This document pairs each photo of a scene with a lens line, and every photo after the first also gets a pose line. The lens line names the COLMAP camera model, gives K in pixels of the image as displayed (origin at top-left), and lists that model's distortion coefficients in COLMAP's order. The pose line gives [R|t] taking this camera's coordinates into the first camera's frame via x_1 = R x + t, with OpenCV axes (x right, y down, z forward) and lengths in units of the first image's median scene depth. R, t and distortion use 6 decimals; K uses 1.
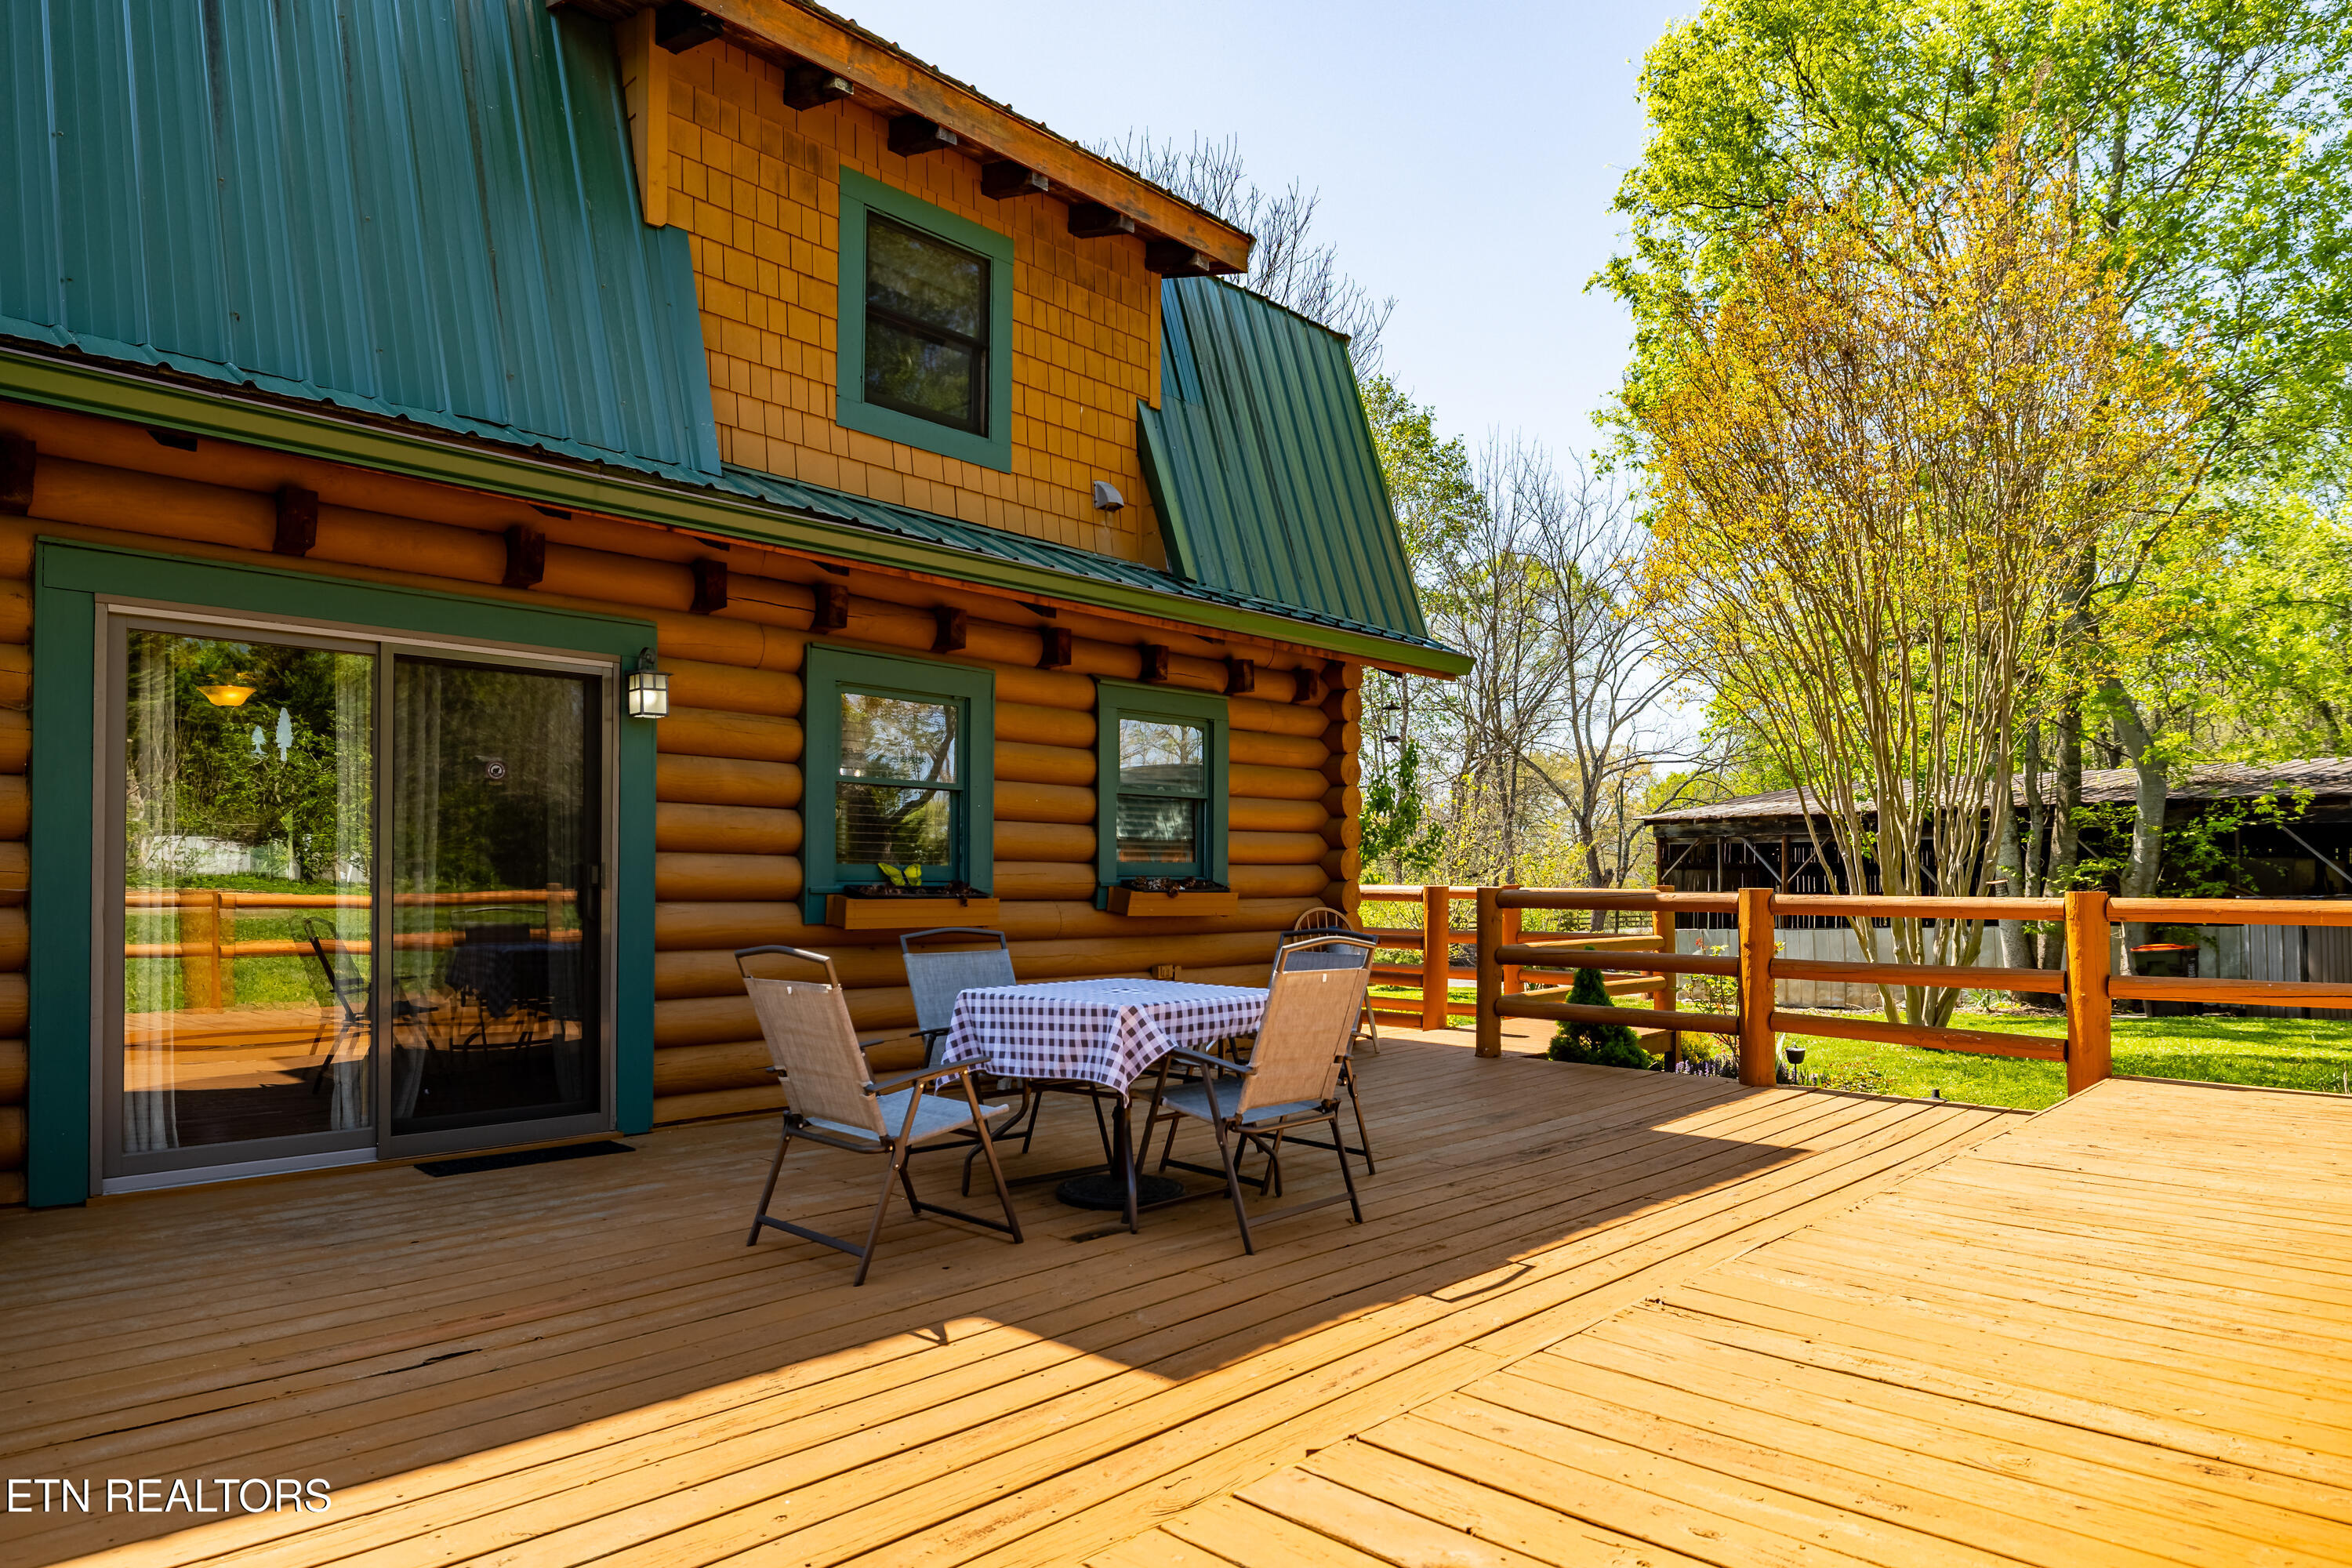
lens RADIAL K [[1408.7, 0, 1140.1], [0, 1408.7, 873.0], [0, 0, 1]] dist [0.003215, 0.000162]
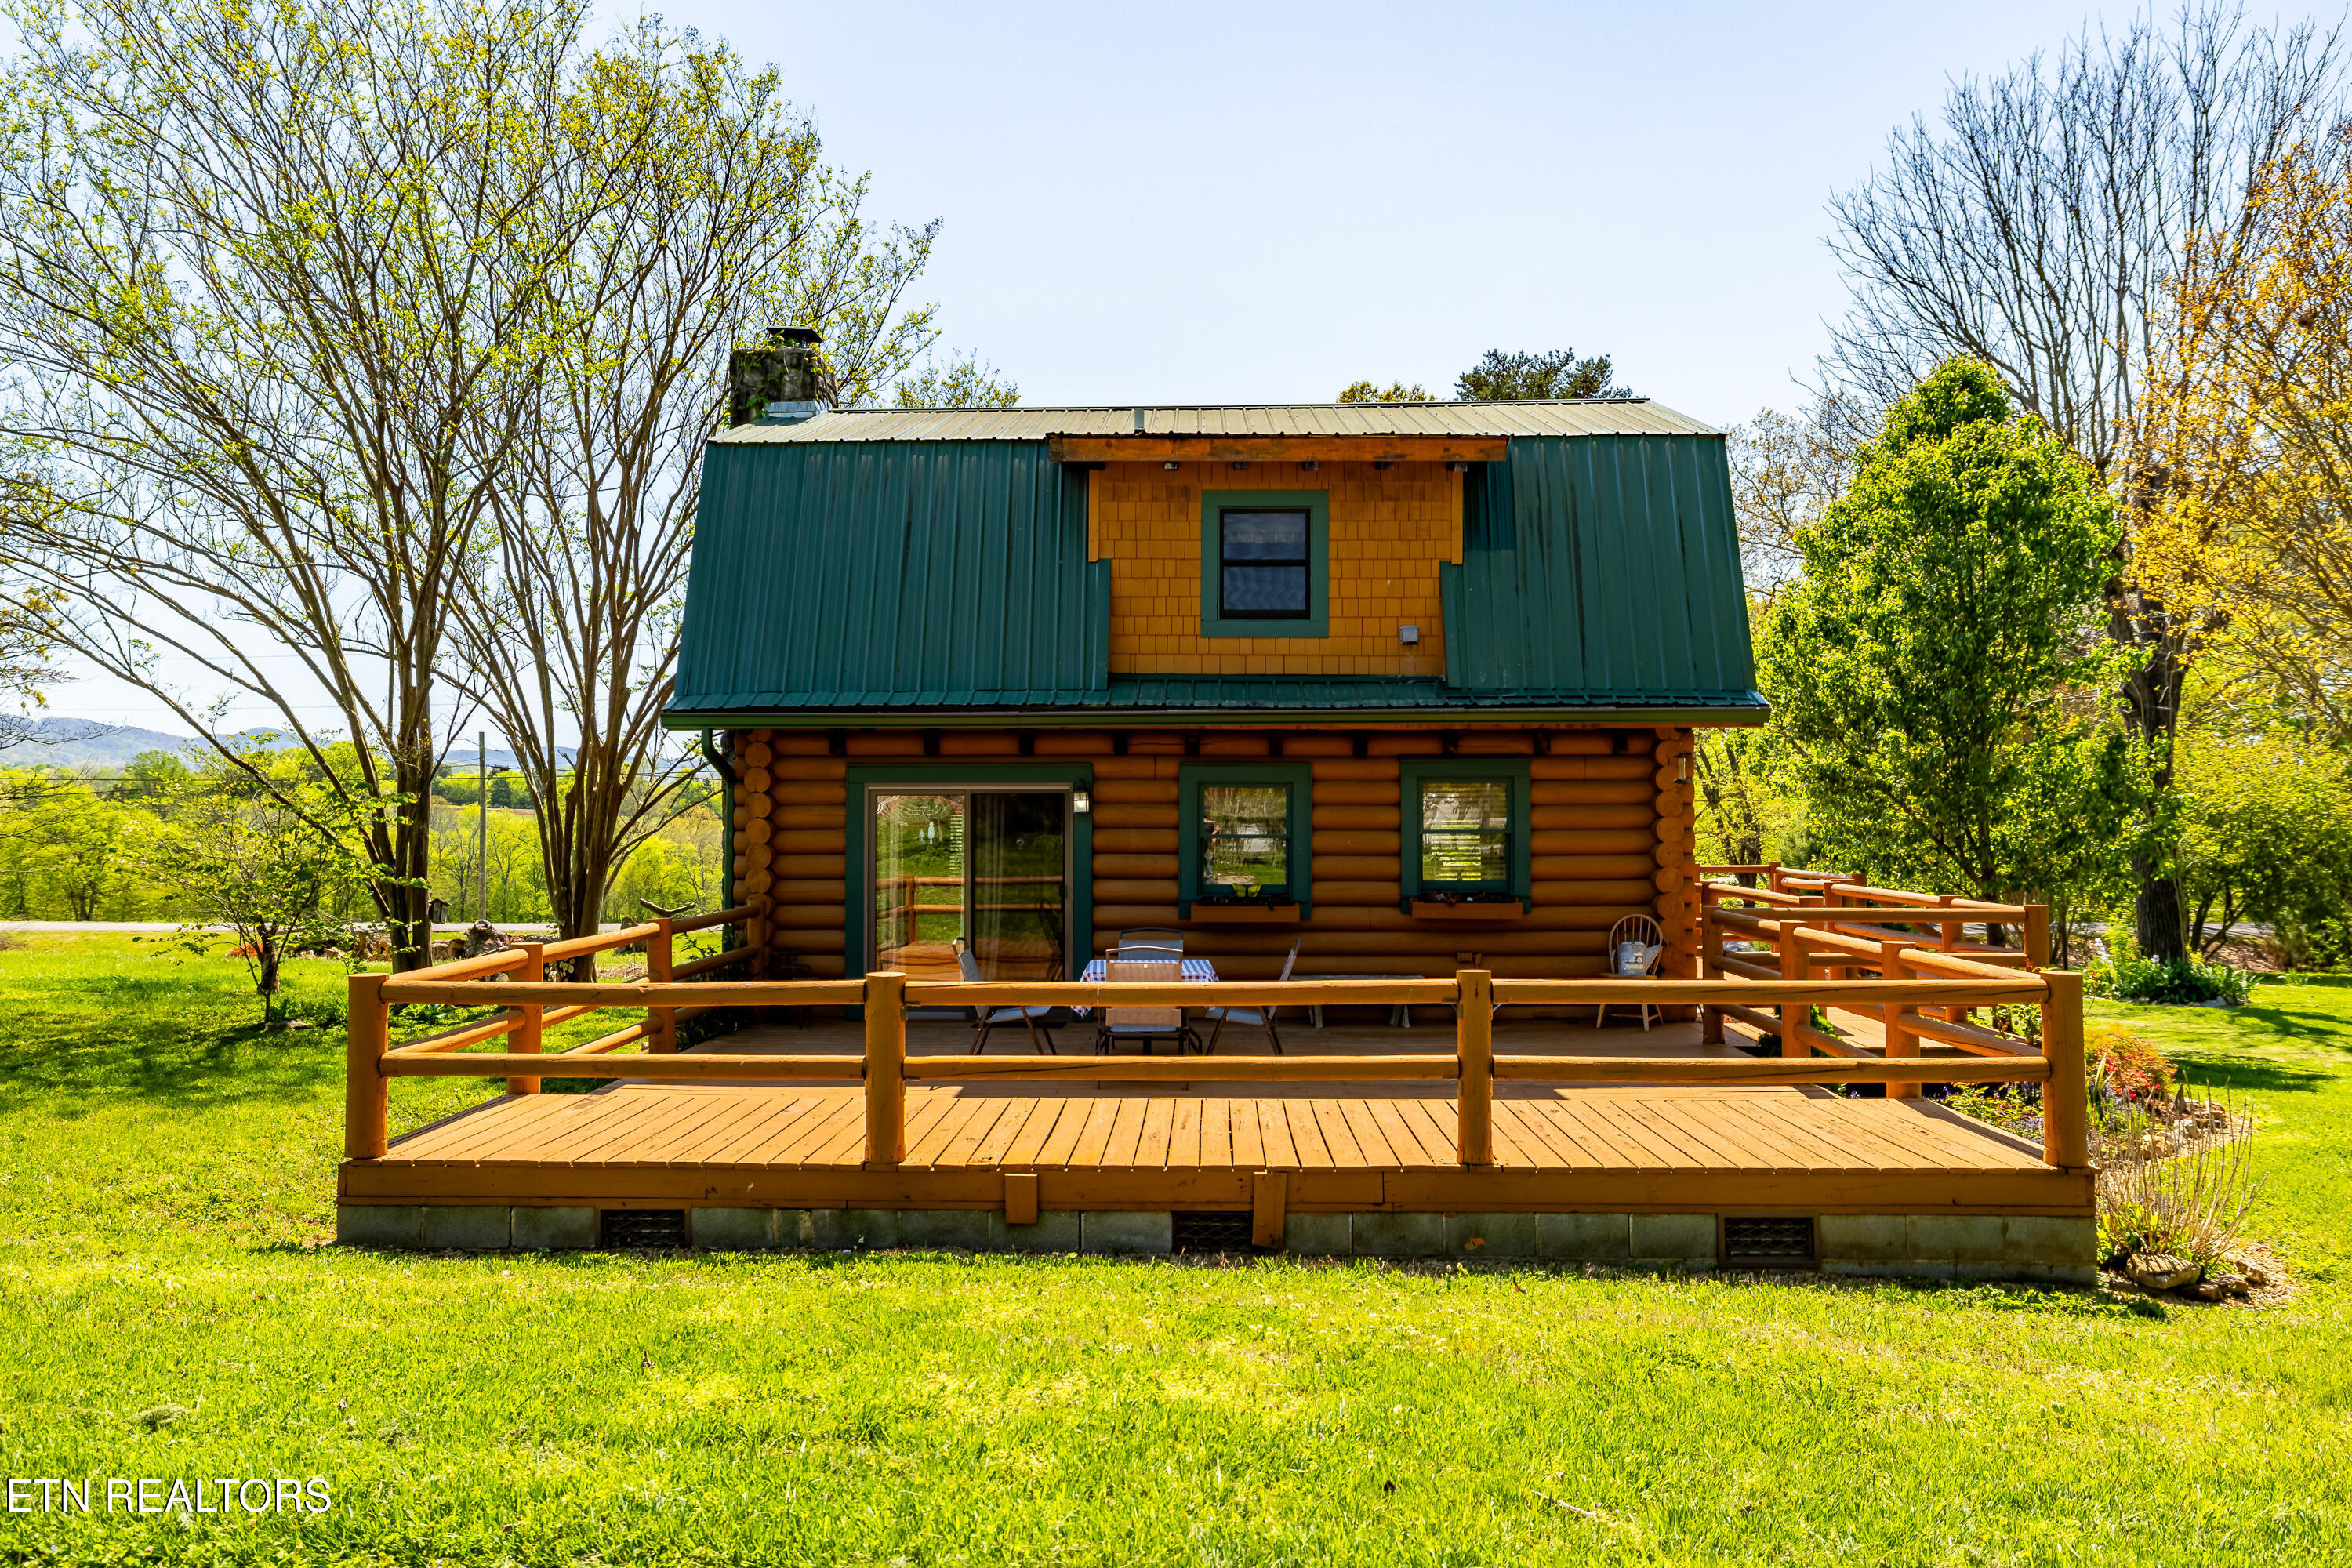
lens RADIAL K [[1480.1, 0, 1179.8], [0, 1480.1, 821.3], [0, 0, 1]] dist [0.002027, 0.001177]
pose [[0.678090, -0.001227, -0.734977, 1.029829], [0.007391, 0.999959, 0.005149, -0.086905], [0.734941, -0.008924, 0.678072, -0.258992]]
